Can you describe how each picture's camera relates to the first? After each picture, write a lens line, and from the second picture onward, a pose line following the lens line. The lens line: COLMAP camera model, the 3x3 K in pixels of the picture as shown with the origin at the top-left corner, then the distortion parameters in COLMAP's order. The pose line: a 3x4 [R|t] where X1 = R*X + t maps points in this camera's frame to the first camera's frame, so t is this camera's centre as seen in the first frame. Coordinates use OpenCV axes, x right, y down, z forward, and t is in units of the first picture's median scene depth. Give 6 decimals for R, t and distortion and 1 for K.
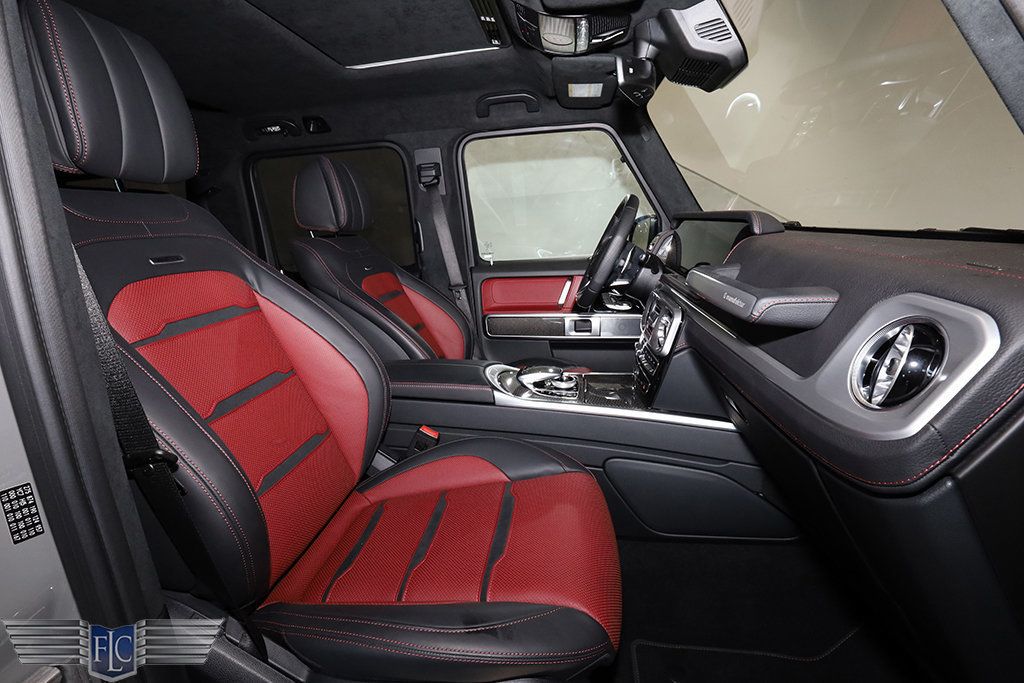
lens RADIAL K [[424.8, 0, 508.1], [0, 424.8, 339.9], [0, 0, 1]] dist [0.009989, -0.001562]
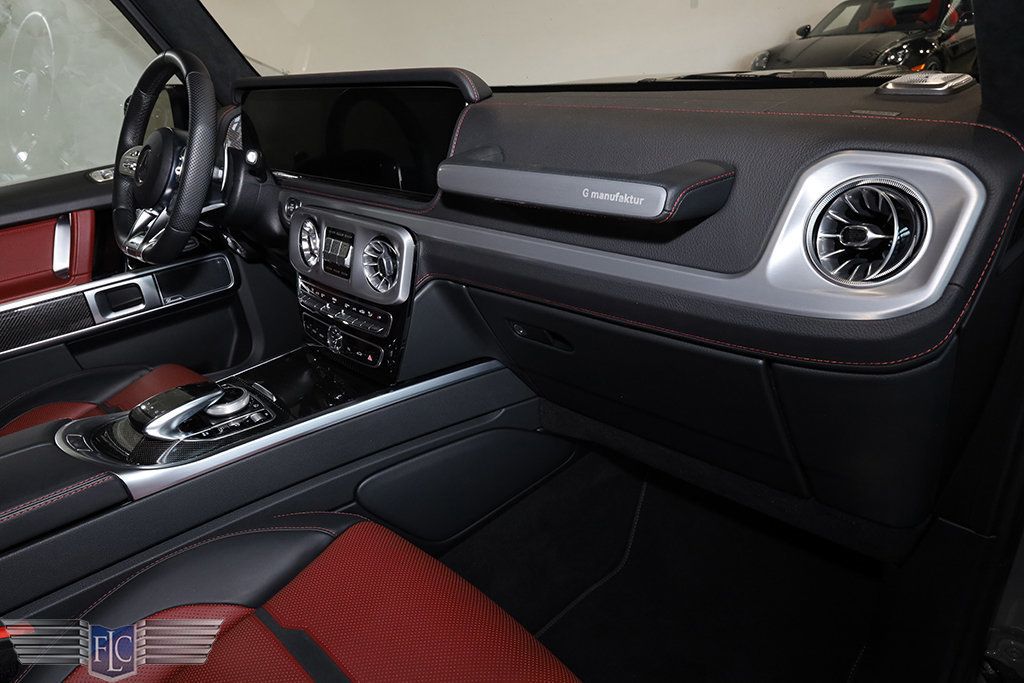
lens RADIAL K [[619.8, 0, 513.7], [0, 619.8, 339.1], [0, 0, 1]] dist [0.023822, 0.000561]
pose [[0.665971, -0.338887, 0.664559, -0.156743], [0.267303, 0.940108, 0.211530, -0.059315], [-0.696442, 0.036766, 0.716670, 0.166117]]
